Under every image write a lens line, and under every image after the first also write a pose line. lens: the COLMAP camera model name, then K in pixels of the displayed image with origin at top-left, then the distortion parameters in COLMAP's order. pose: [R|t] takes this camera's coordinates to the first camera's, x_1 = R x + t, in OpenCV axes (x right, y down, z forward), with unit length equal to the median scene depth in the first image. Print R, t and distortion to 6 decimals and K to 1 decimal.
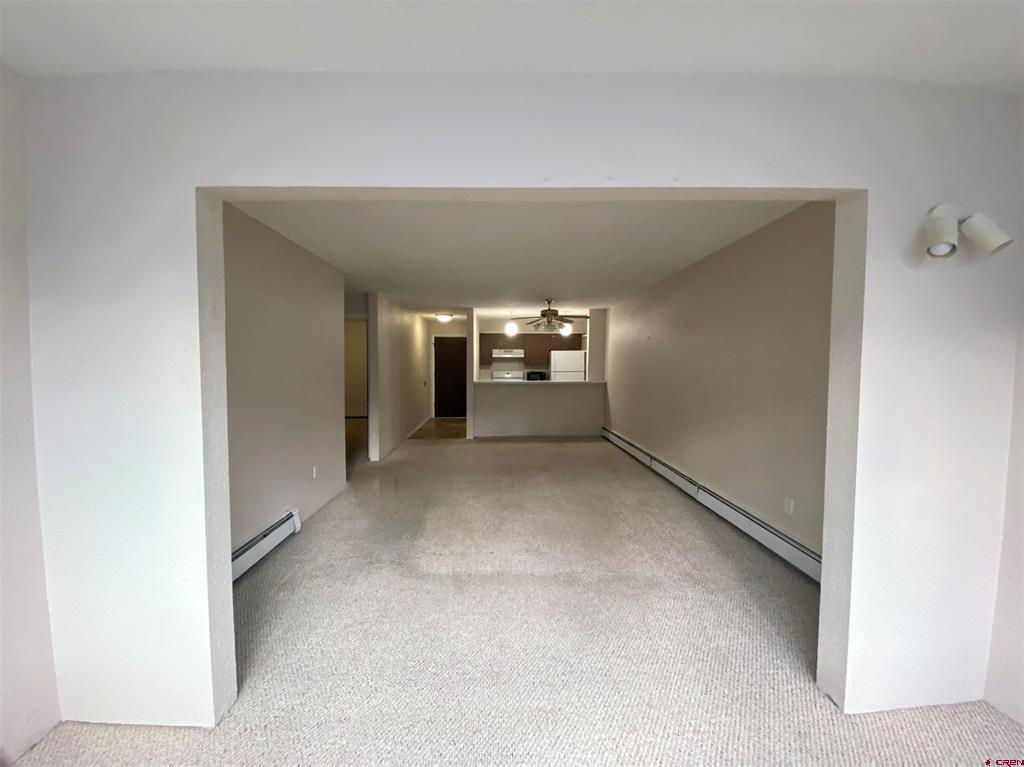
lens RADIAL K [[413.3, 0, 511.8], [0, 413.3, 379.1], [0, 0, 1]] dist [0.070102, -0.047755]
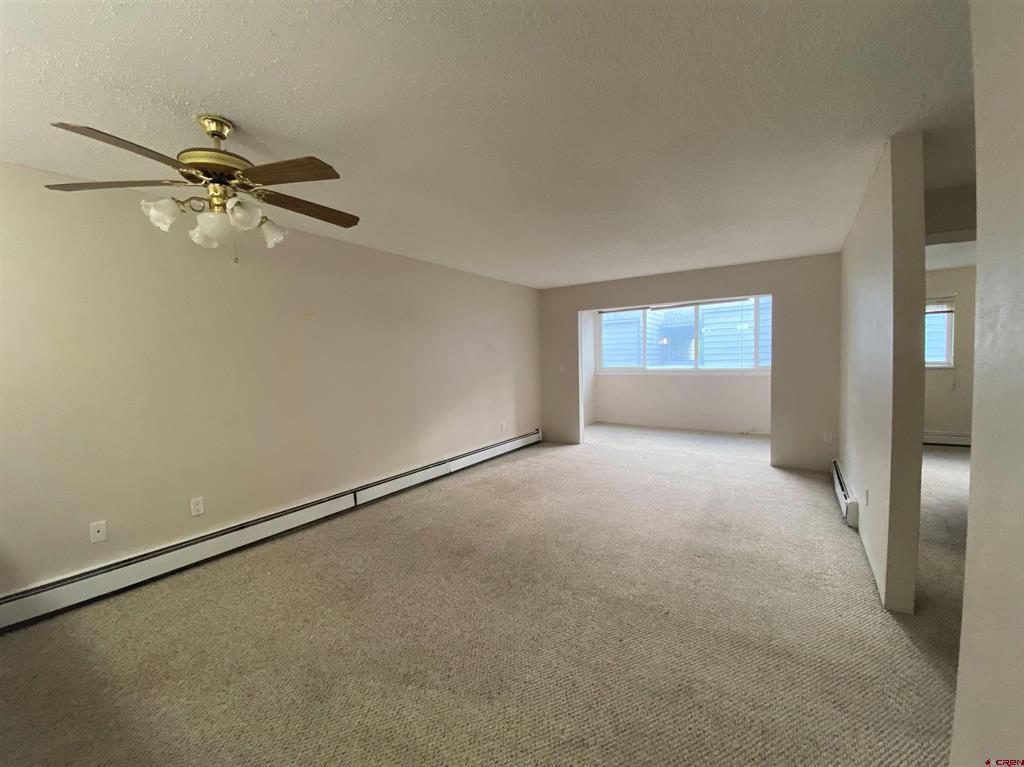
lens RADIAL K [[413.3, 0, 511.8], [0, 413.3, 379.1], [0, 0, 1]] dist [0.070102, -0.047755]
pose [[-0.795389, -0.013066, 0.605958, -0.232431], [0.048525, 0.995185, 0.085155, -0.035432], [-0.604153, 0.097135, -0.790926, 1.089531]]
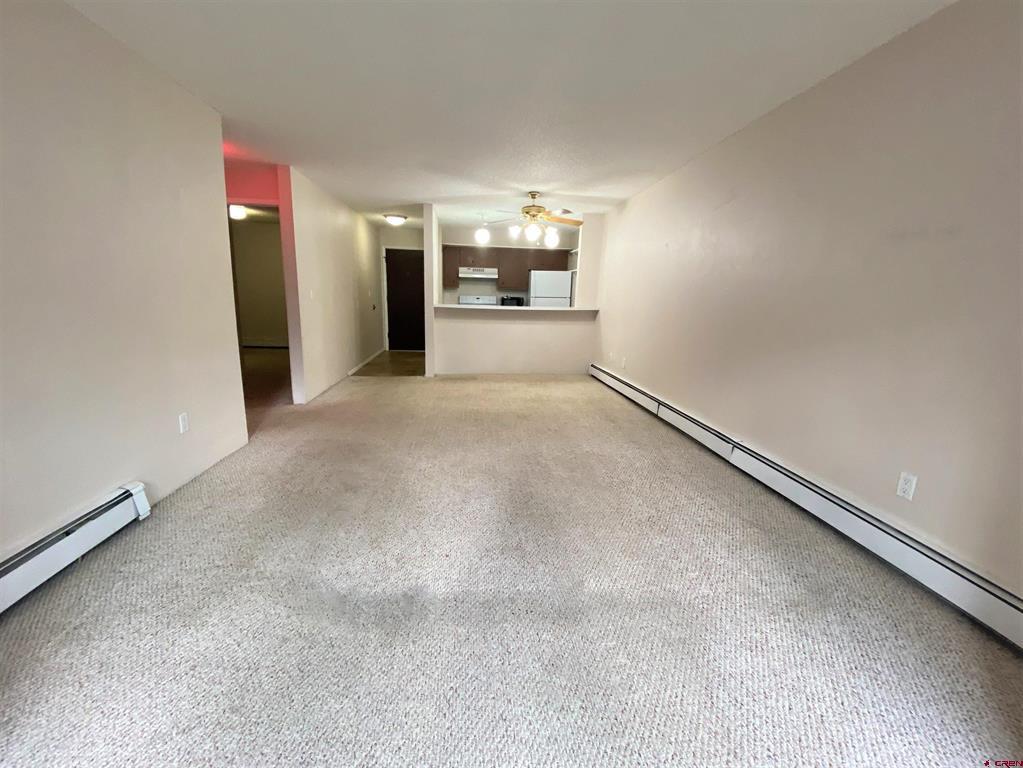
lens RADIAL K [[412.9, 0, 511.3], [0, 412.9, 379.6], [0, 0, 1]] dist [0.070102, -0.047755]
pose [[0.997468, 0.010779, 0.070299, 0.000751], [-0.021425, 0.988071, 0.152501, 0.024642], [-0.067816, -0.153621, 0.985800, 0.200006]]
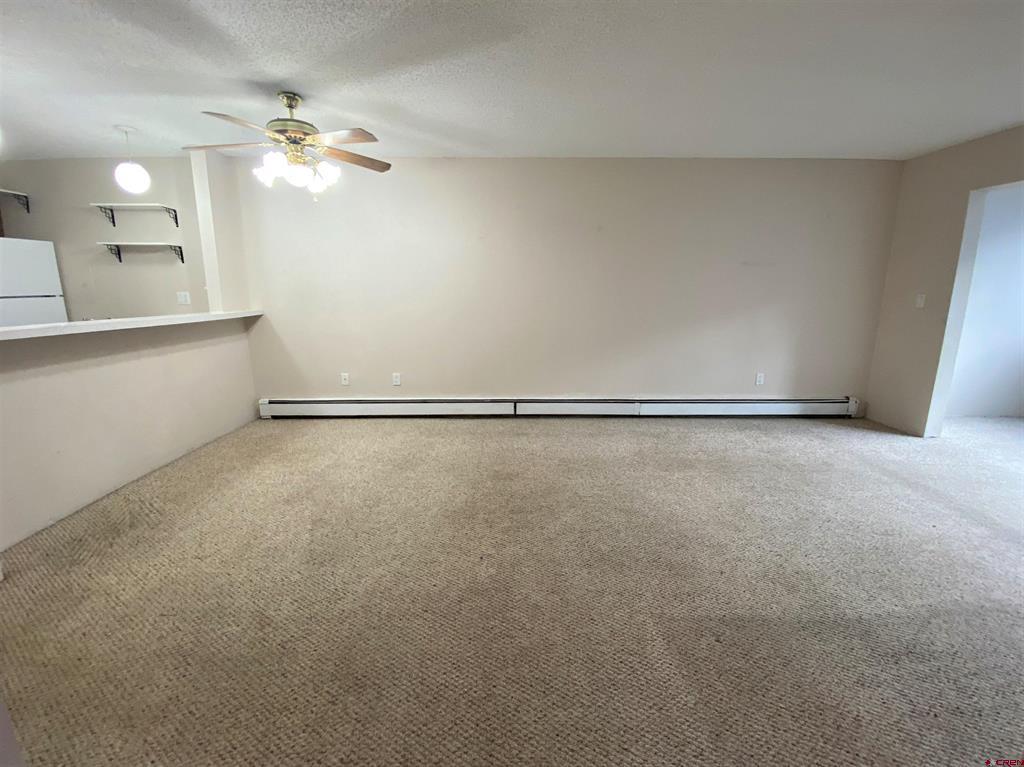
lens RADIAL K [[413.3, 0, 511.8], [0, 413.3, 379.1], [0, 0, 1]] dist [0.070102, -0.047755]
pose [[0.038725, -0.201688, 0.978684, -0.328392], [0.042785, 0.978855, 0.200031, -0.006873], [-0.998334, 0.034126, 0.046536, 0.767302]]
